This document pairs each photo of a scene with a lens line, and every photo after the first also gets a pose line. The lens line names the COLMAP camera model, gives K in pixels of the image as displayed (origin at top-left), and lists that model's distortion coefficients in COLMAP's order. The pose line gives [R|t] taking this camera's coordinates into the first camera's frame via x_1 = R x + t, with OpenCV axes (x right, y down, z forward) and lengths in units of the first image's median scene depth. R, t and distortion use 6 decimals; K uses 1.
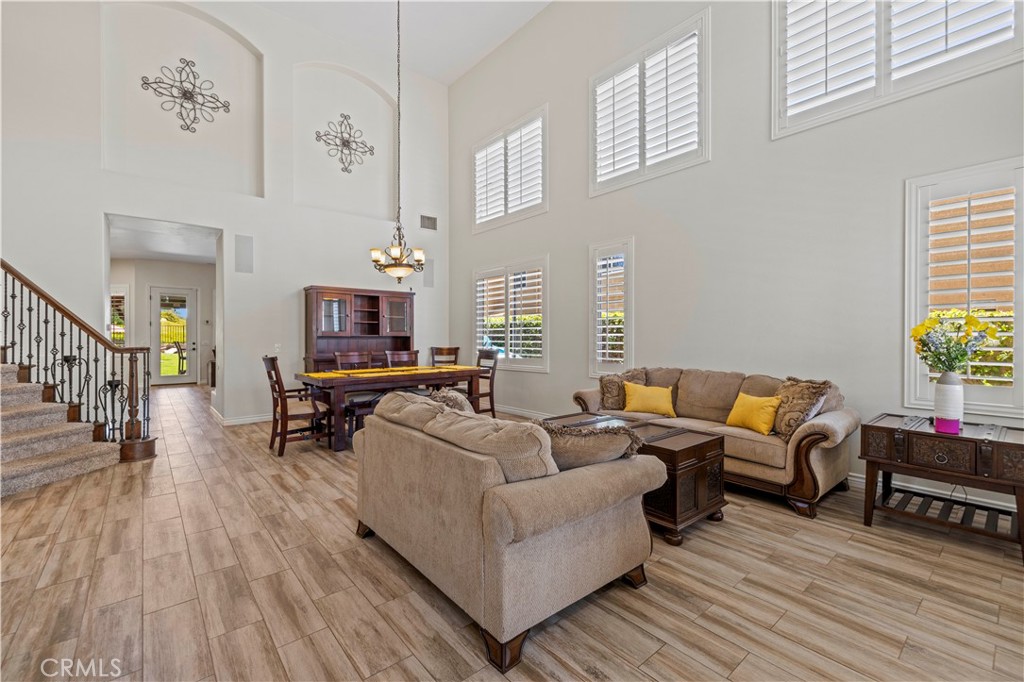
lens RADIAL K [[437.4, 0, 506.8], [0, 437.4, 339.4], [0, 0, 1]] dist [0.004811, 0.000208]
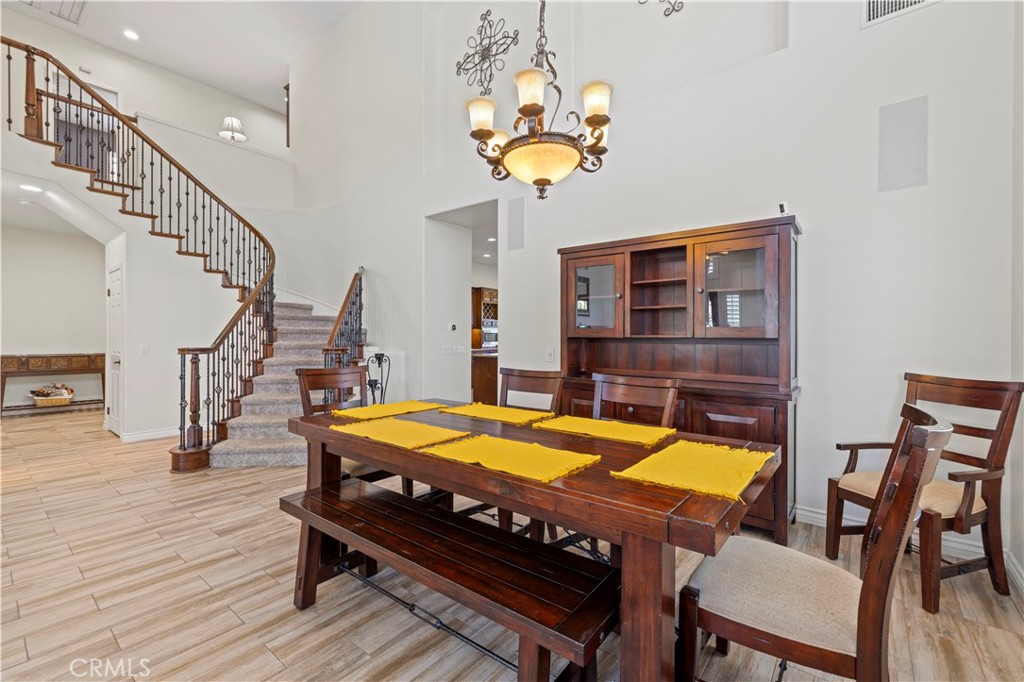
lens RADIAL K [[437.4, 0, 510.9], [0, 437.4, 336.5], [0, 0, 1]] dist [0.004811, 0.000208]
pose [[0.189414, 0.001582, -0.981896, 0.178681], [-0.009806, 0.999952, -0.000280, -0.011747], [0.981848, 0.009681, 0.189420, 1.350774]]
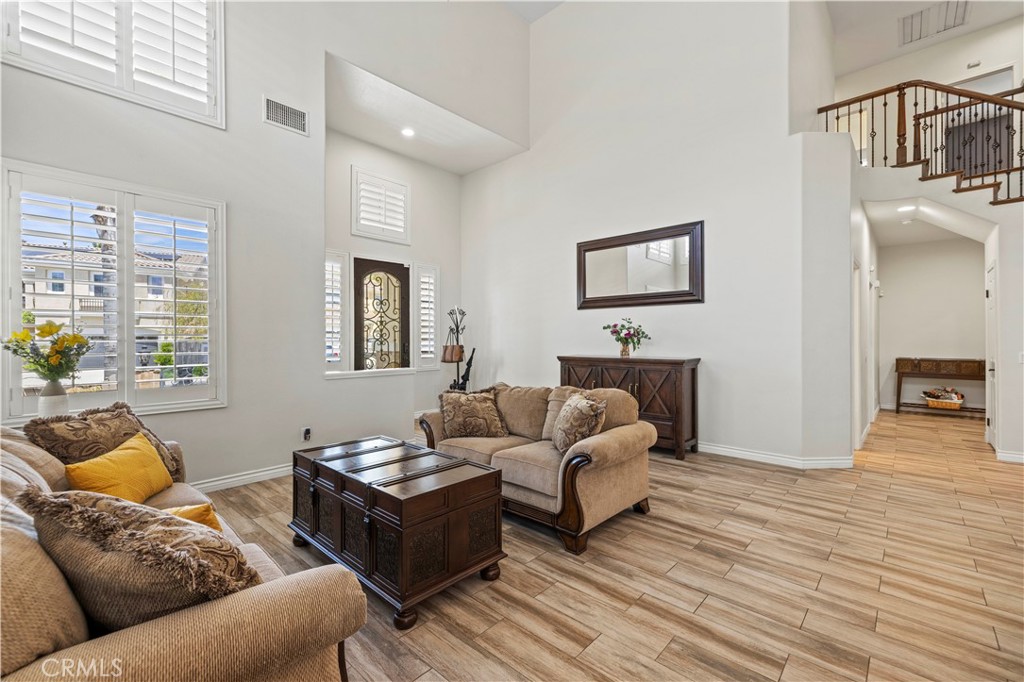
lens RADIAL K [[437.4, 0, 505.9], [0, 437.4, 344.2], [0, 0, 1]] dist [0.004811, 0.000208]
pose [[-0.992669, 0.003133, -0.120825, 0.123955], [0.001387, 0.999893, 0.014529, -0.012050], [0.120857, 0.014255, -0.992568, 1.473283]]
